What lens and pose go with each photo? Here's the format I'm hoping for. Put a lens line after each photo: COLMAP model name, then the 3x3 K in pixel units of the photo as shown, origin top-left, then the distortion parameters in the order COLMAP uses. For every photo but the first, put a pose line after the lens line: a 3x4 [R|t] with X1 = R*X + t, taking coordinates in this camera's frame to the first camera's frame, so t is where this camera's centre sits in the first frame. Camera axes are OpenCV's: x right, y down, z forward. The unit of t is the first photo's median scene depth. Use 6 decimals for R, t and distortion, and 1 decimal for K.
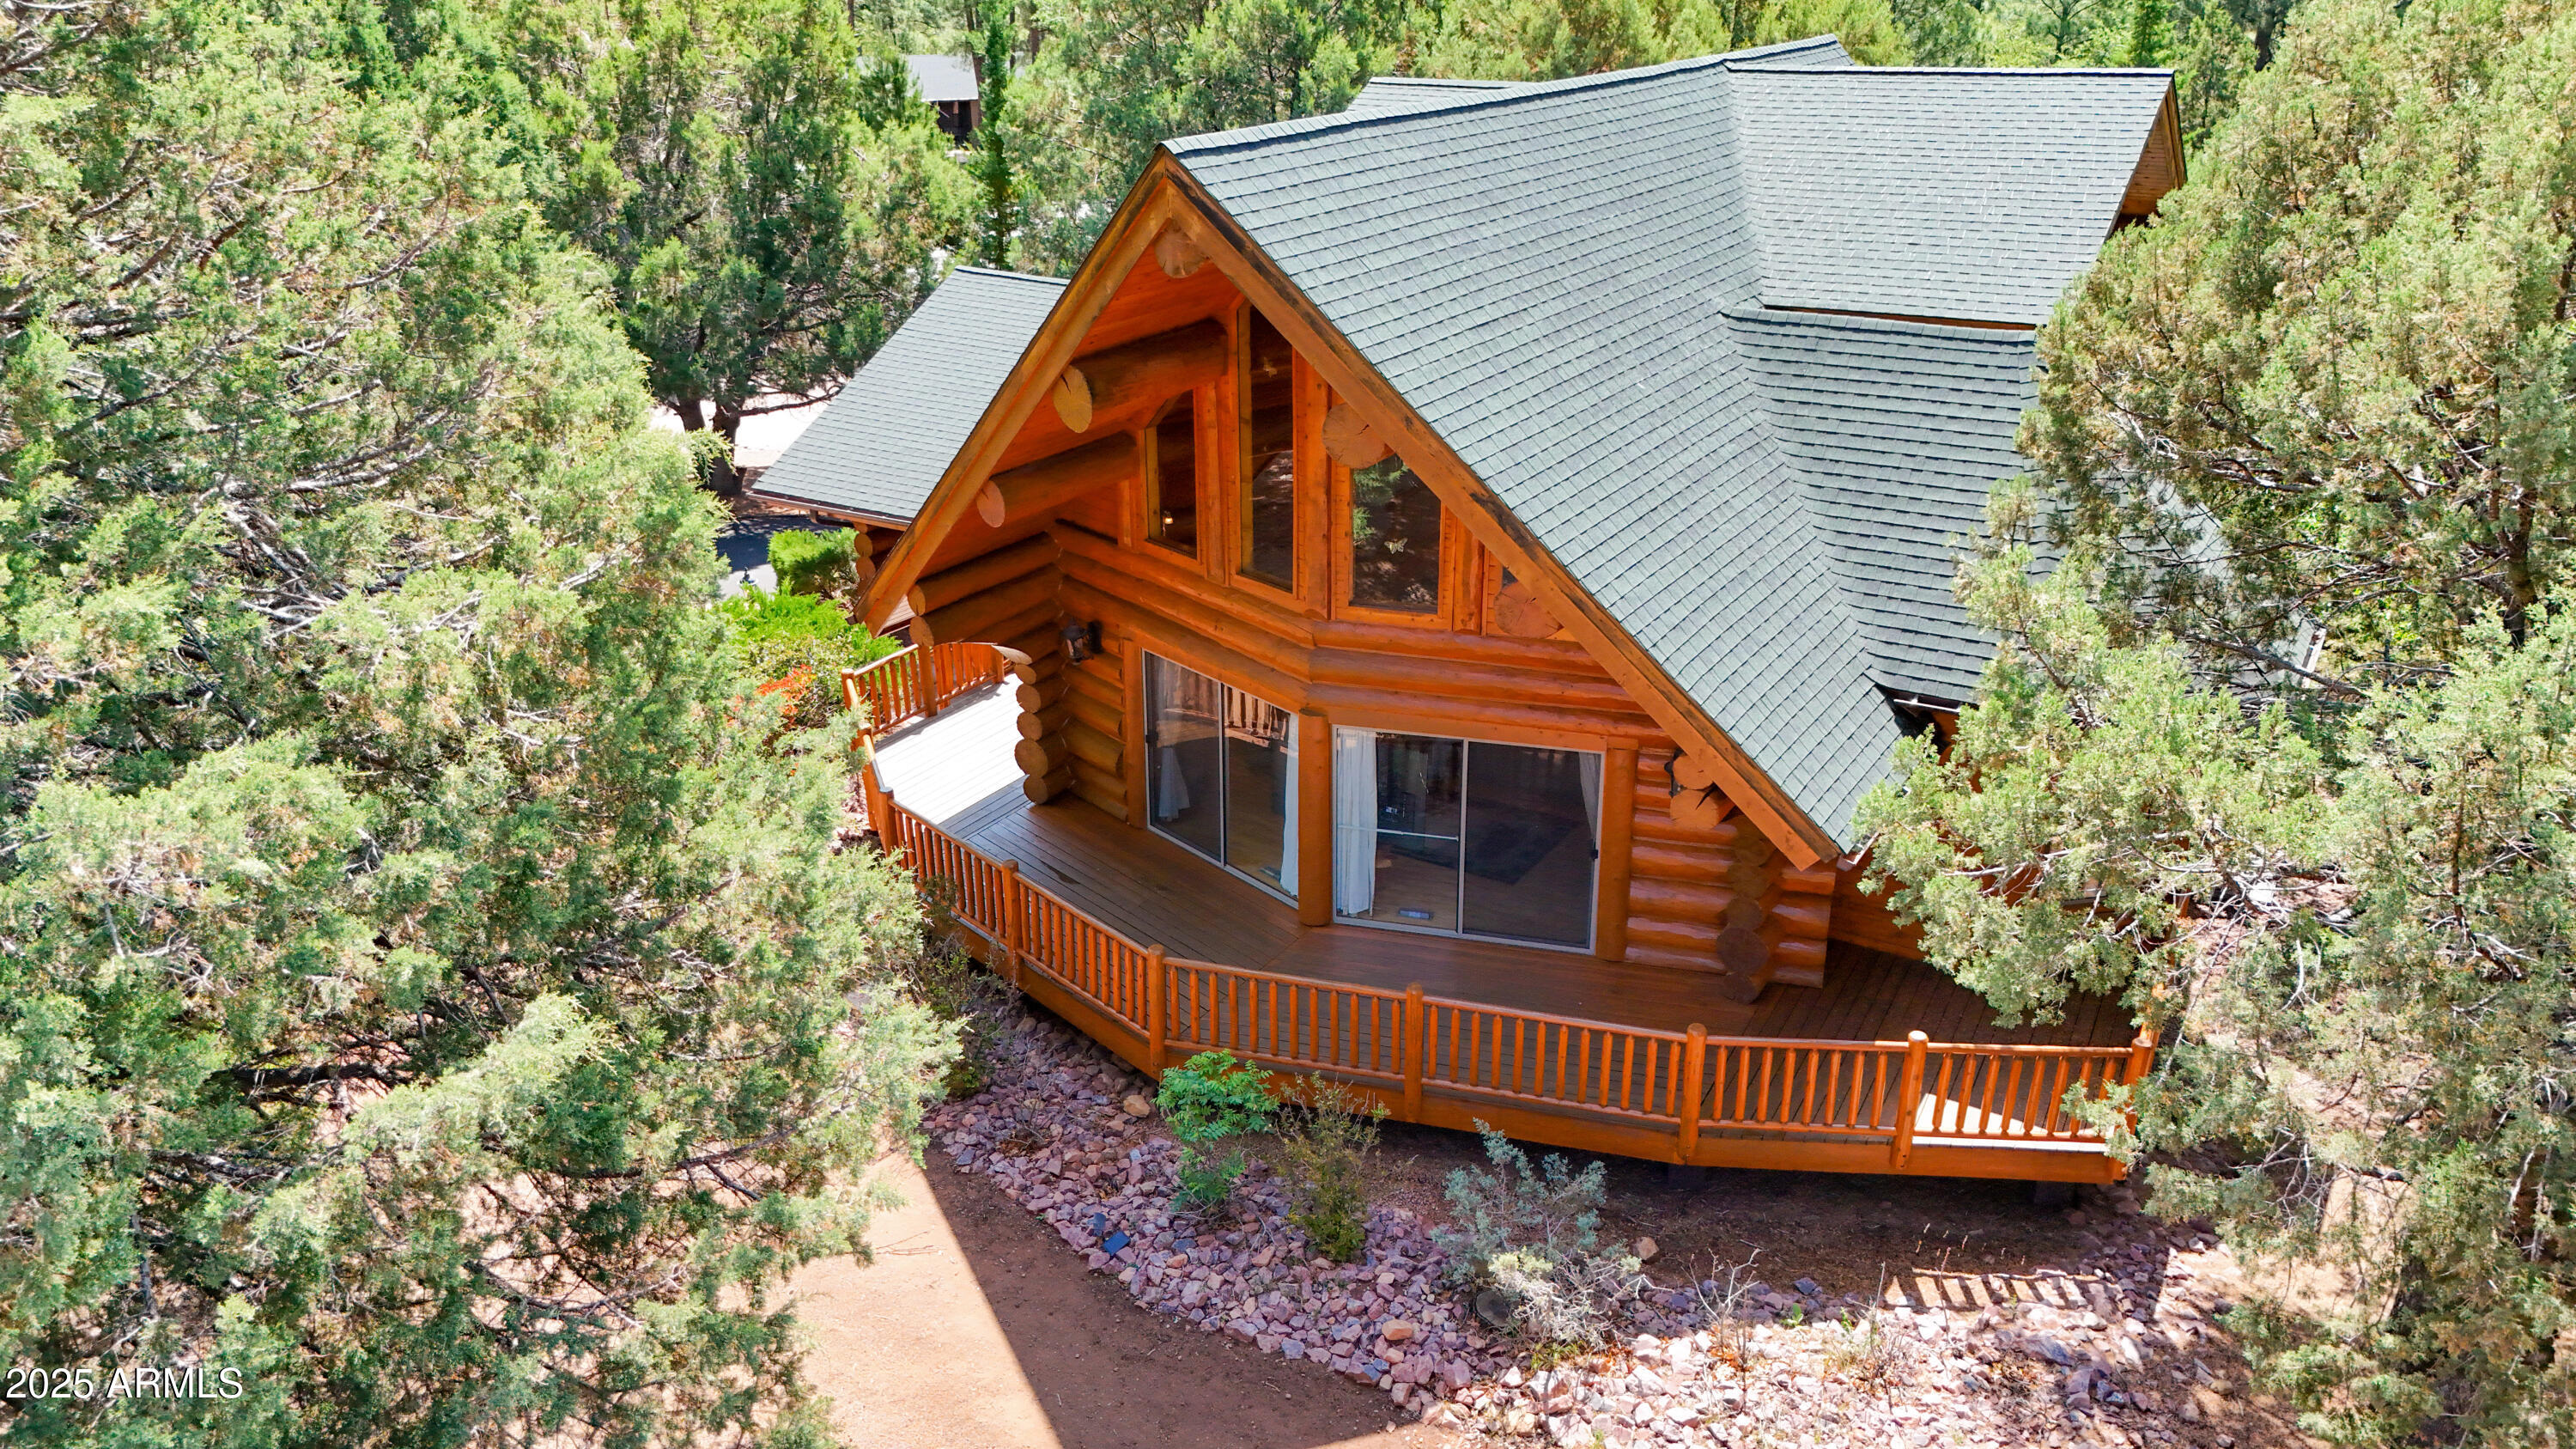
lens RADIAL K [[1932.8, 0, 1289.3], [0, 1932.8, 694.4], [0, 0, 1]] dist [0.028442, 0.008895]
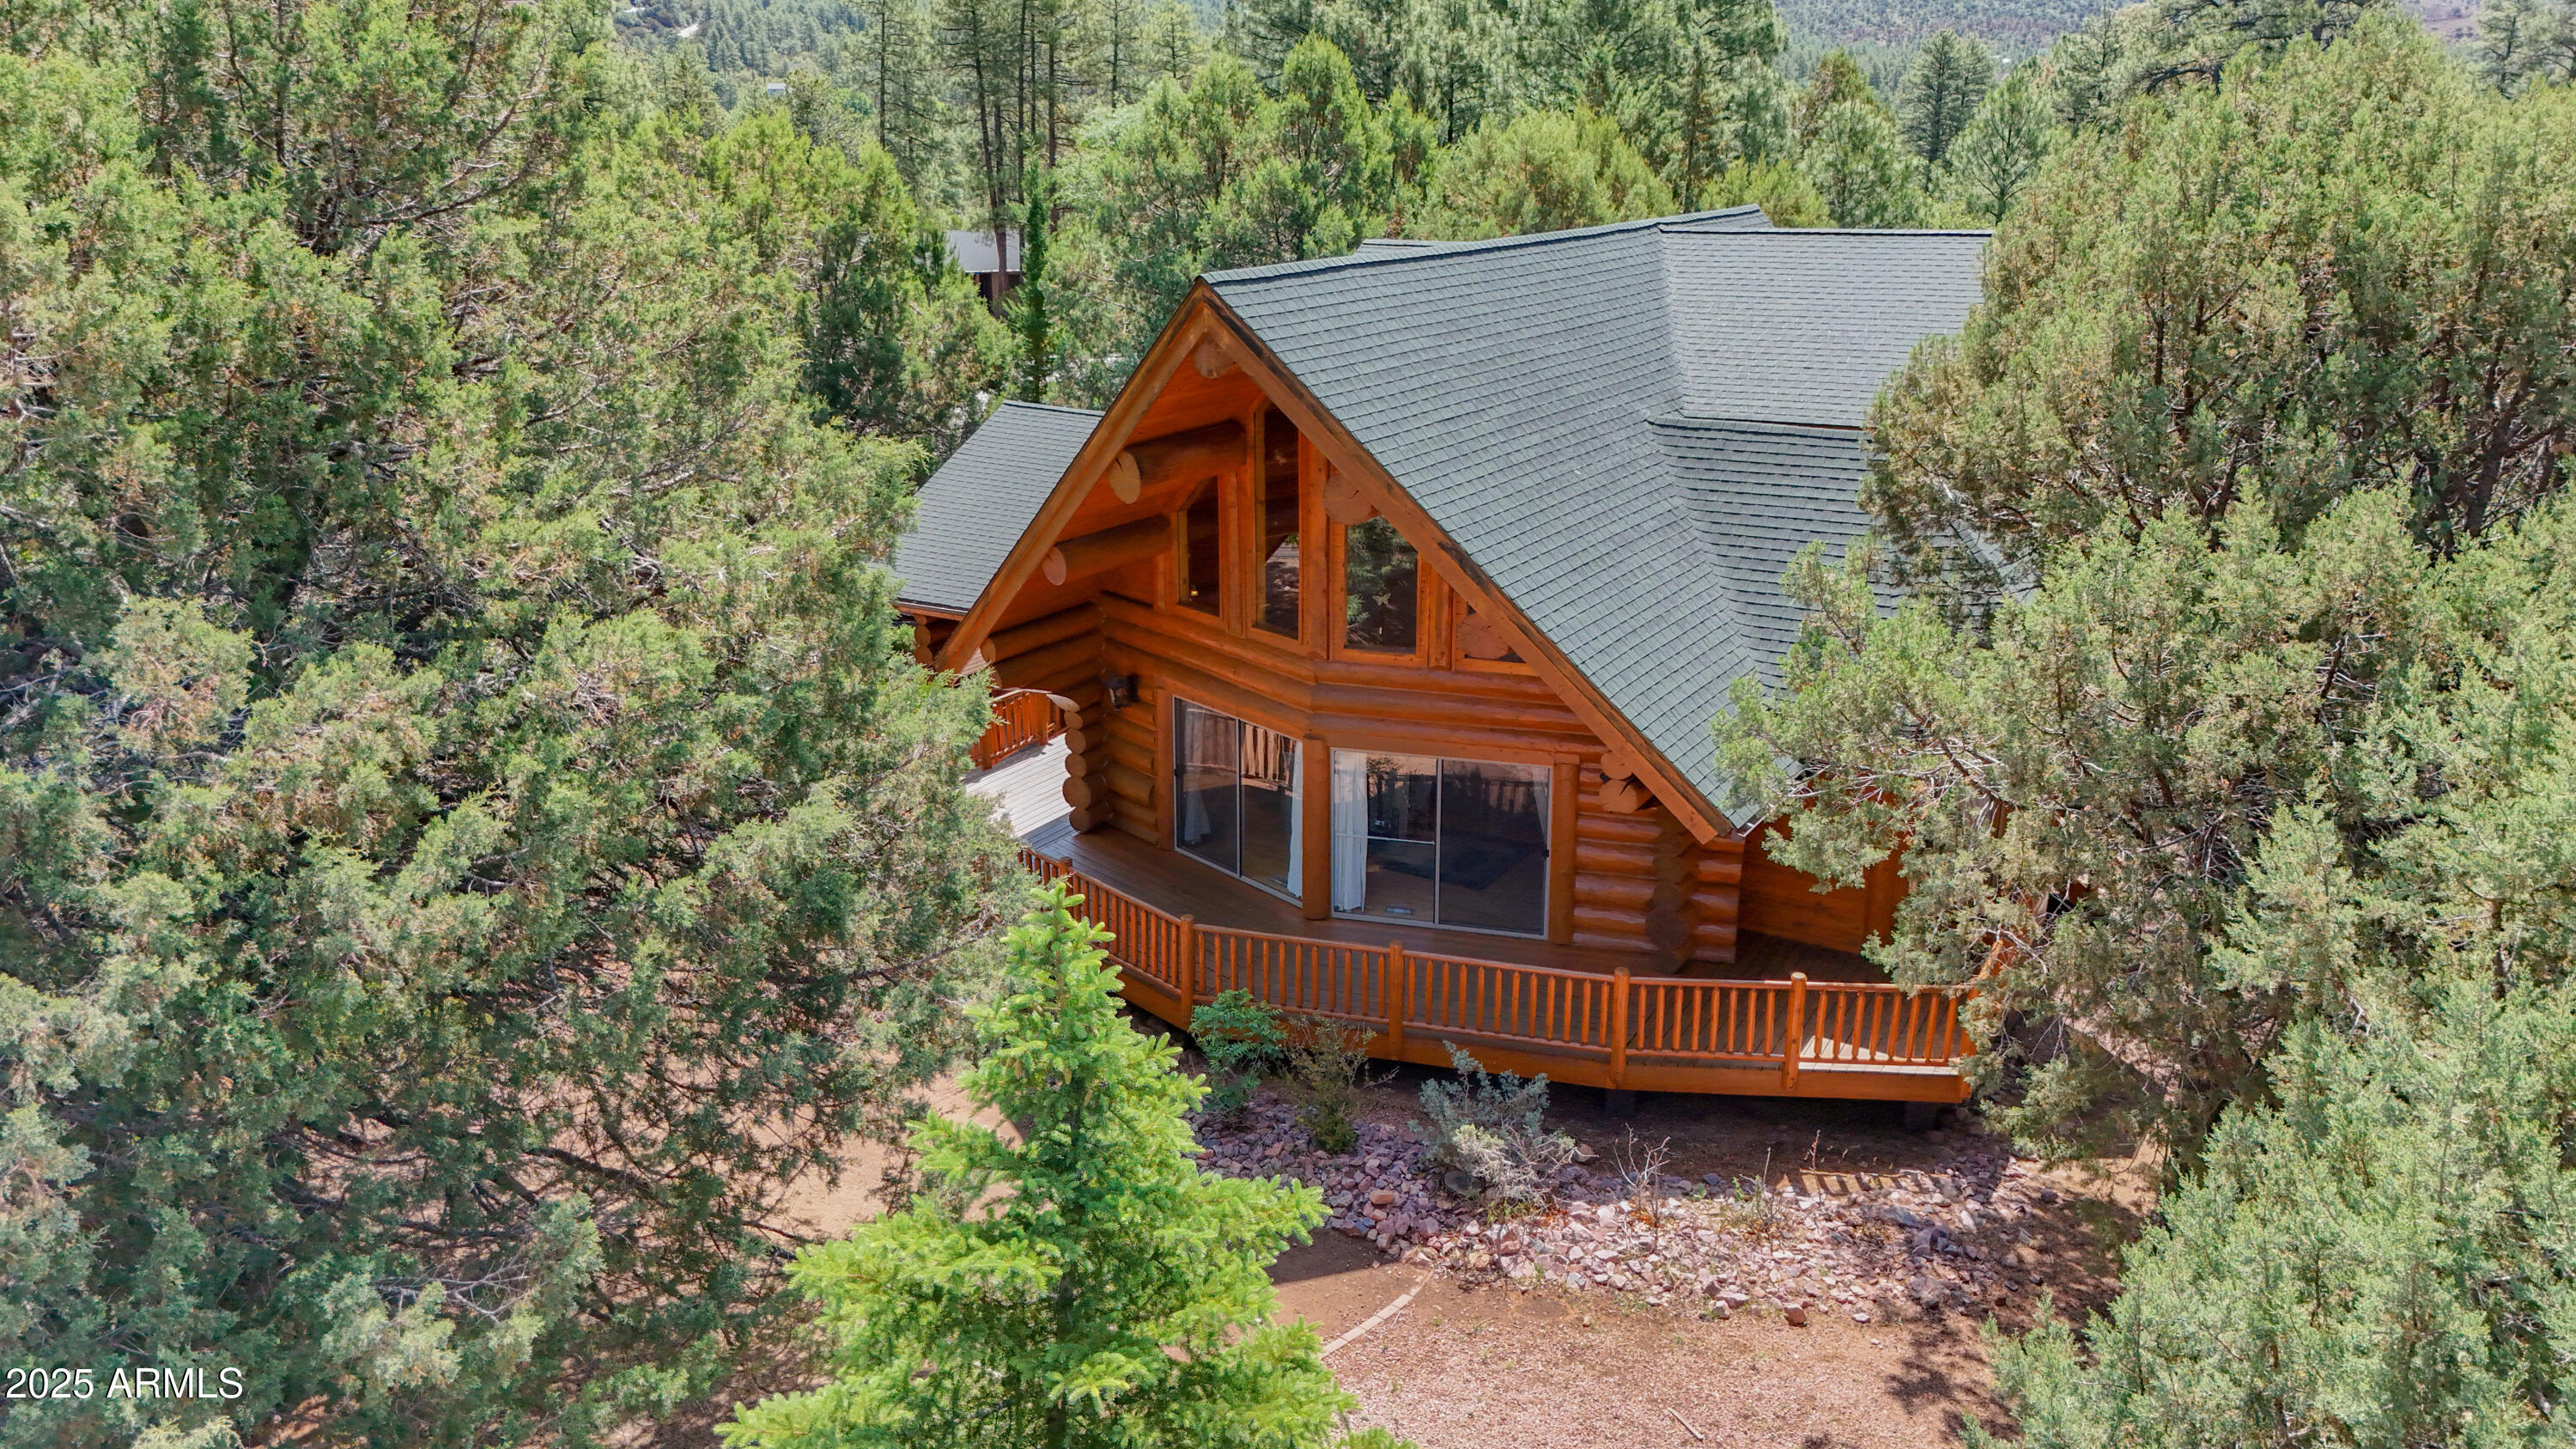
lens RADIAL K [[1927.0, 0, 1292.3], [0, 1927.0, 685.4], [0, 0, 1]] dist [0.053656, -0.005331]
pose [[0.999996, 0.002590, 0.001363, -0.004161], [-0.002456, 0.995930, -0.090099, 0.096612], [-0.001590, 0.090095, 0.995932, -0.243592]]
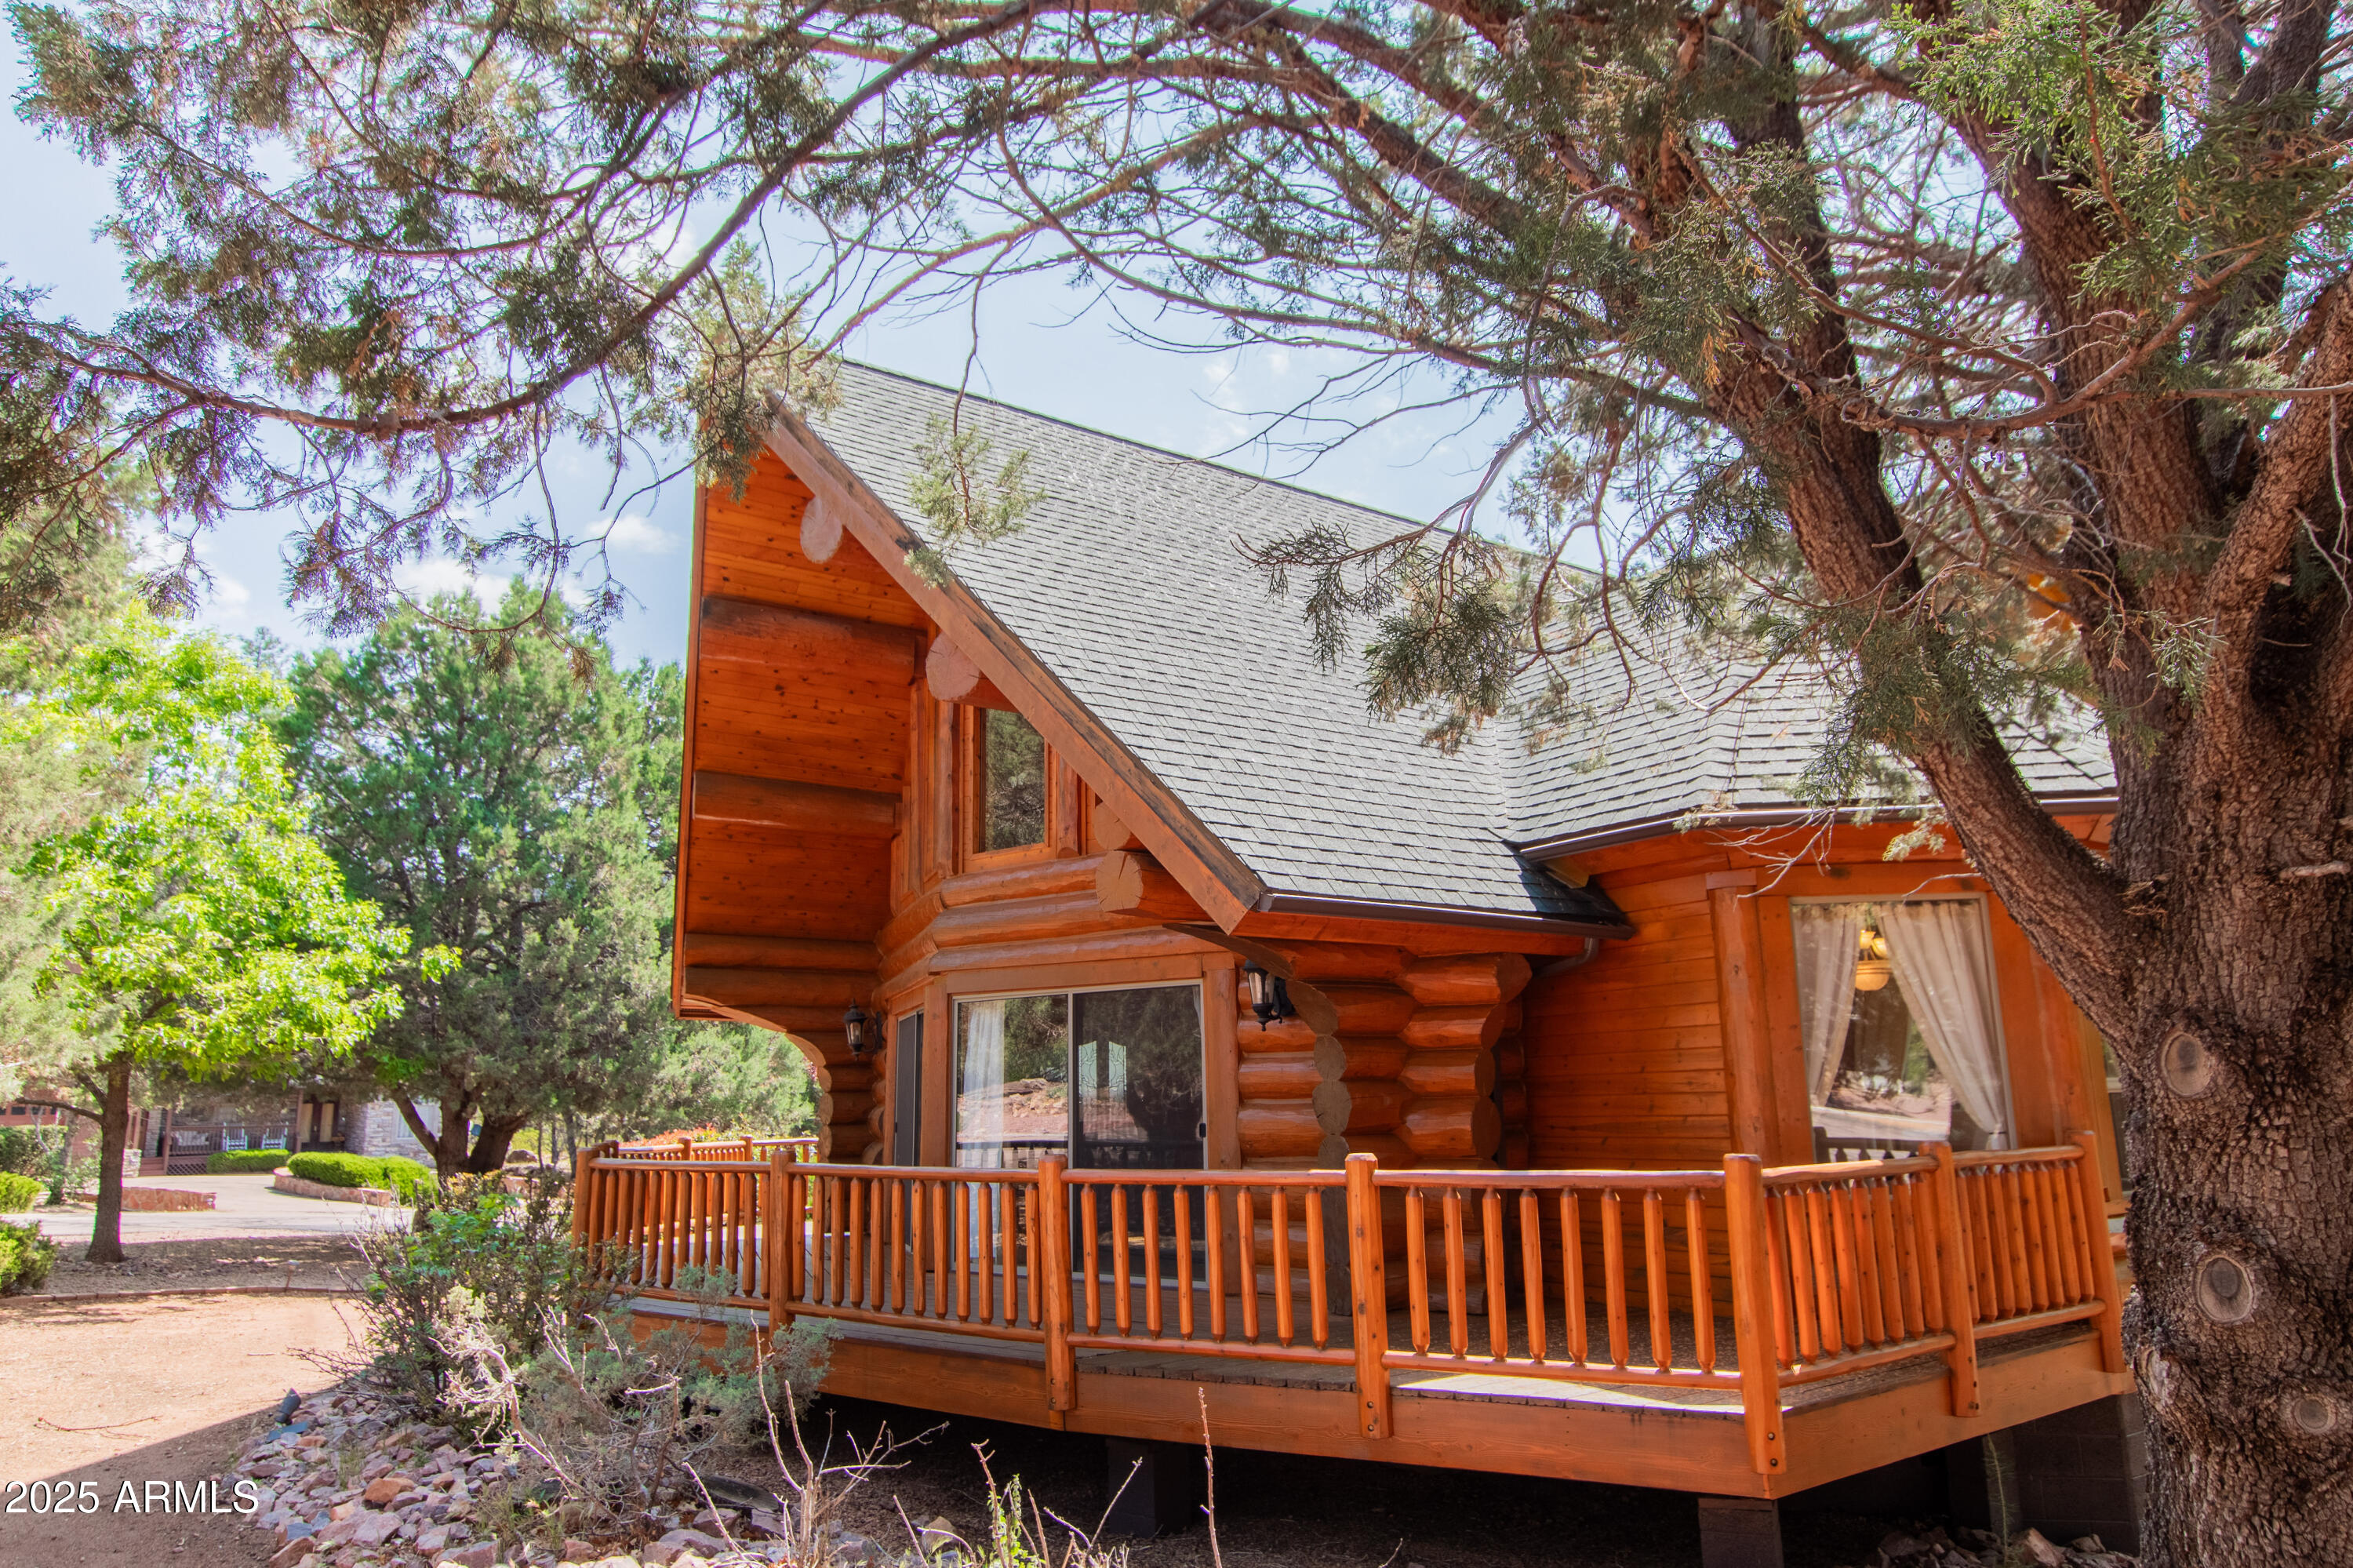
lens RADIAL K [[1556.0, 0, 1176.5], [0, 1556.0, 784.0], [0, 0, 1]] dist [0.030904, 0.000185]
pose [[0.916474, -0.096902, -0.388183, 0.441386], [-0.133185, 0.841005, -0.524379, 0.320757], [0.377277, 0.532279, 0.757853, 0.515398]]
